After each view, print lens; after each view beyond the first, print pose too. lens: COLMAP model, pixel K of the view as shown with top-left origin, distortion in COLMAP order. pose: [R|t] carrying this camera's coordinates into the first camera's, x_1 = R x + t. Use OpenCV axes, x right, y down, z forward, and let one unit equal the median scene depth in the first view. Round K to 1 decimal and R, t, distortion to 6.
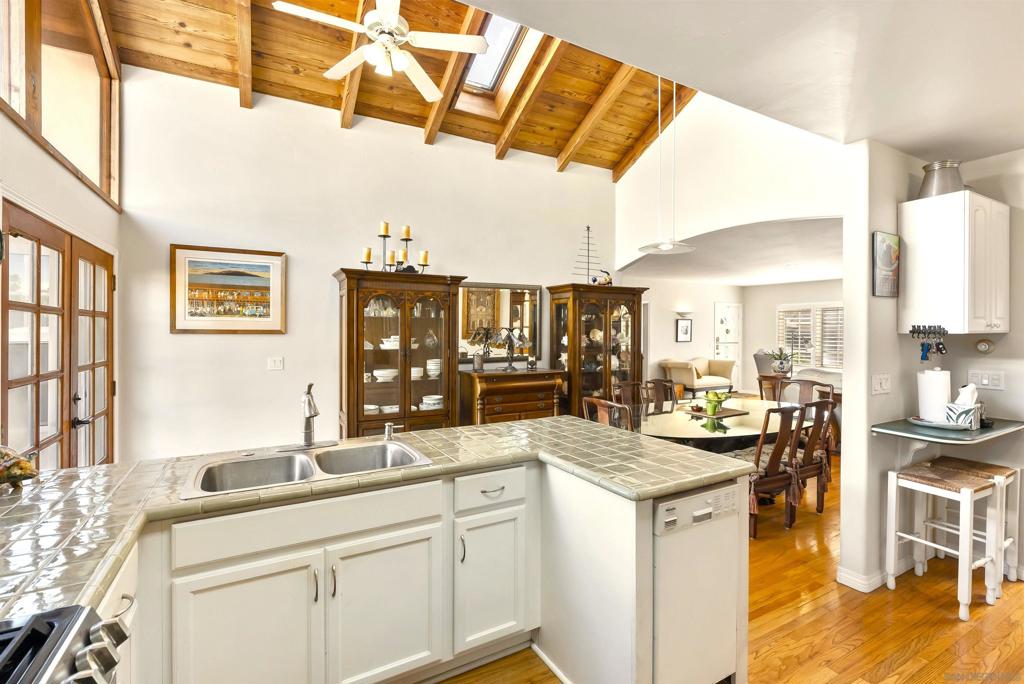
lens RADIAL K [[465.9, 0, 510.7], [0, 465.9, 338.1], [0, 0, 1]] dist [0.000817, 0.000009]
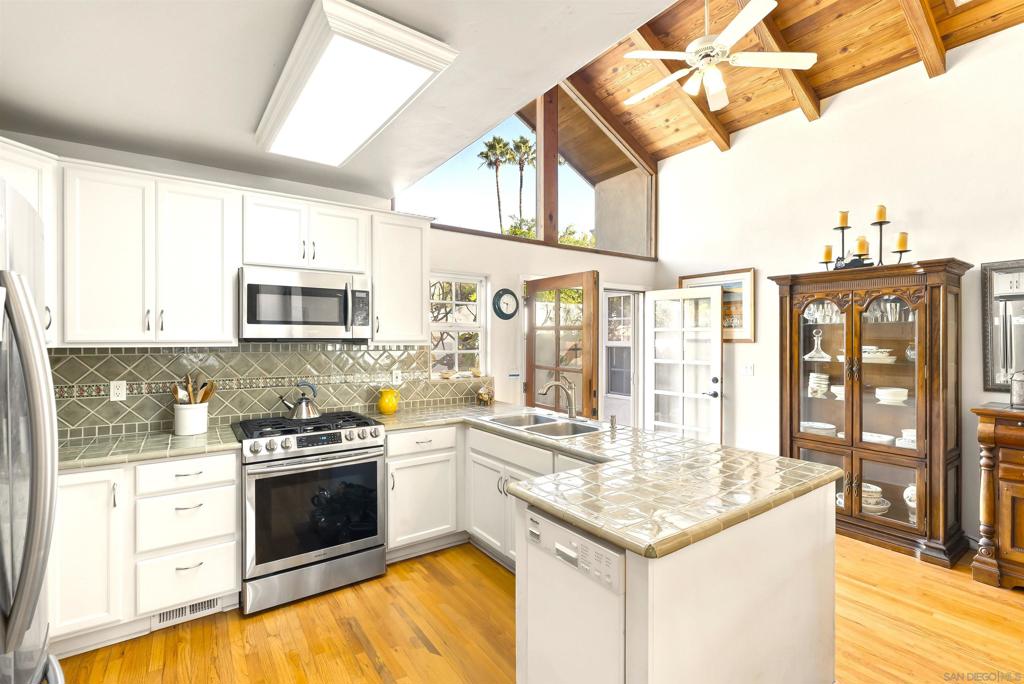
lens RADIAL K [[465.9, 0, 508.0], [0, 465.9, 339.9], [0, 0, 1]] dist [0.000817, 0.000009]
pose [[0.095210, 0.005755, -0.995441, 0.534067], [-0.006628, 0.999965, 0.005147, -0.016255], [0.995435, 0.006107, 0.095245, 0.329042]]
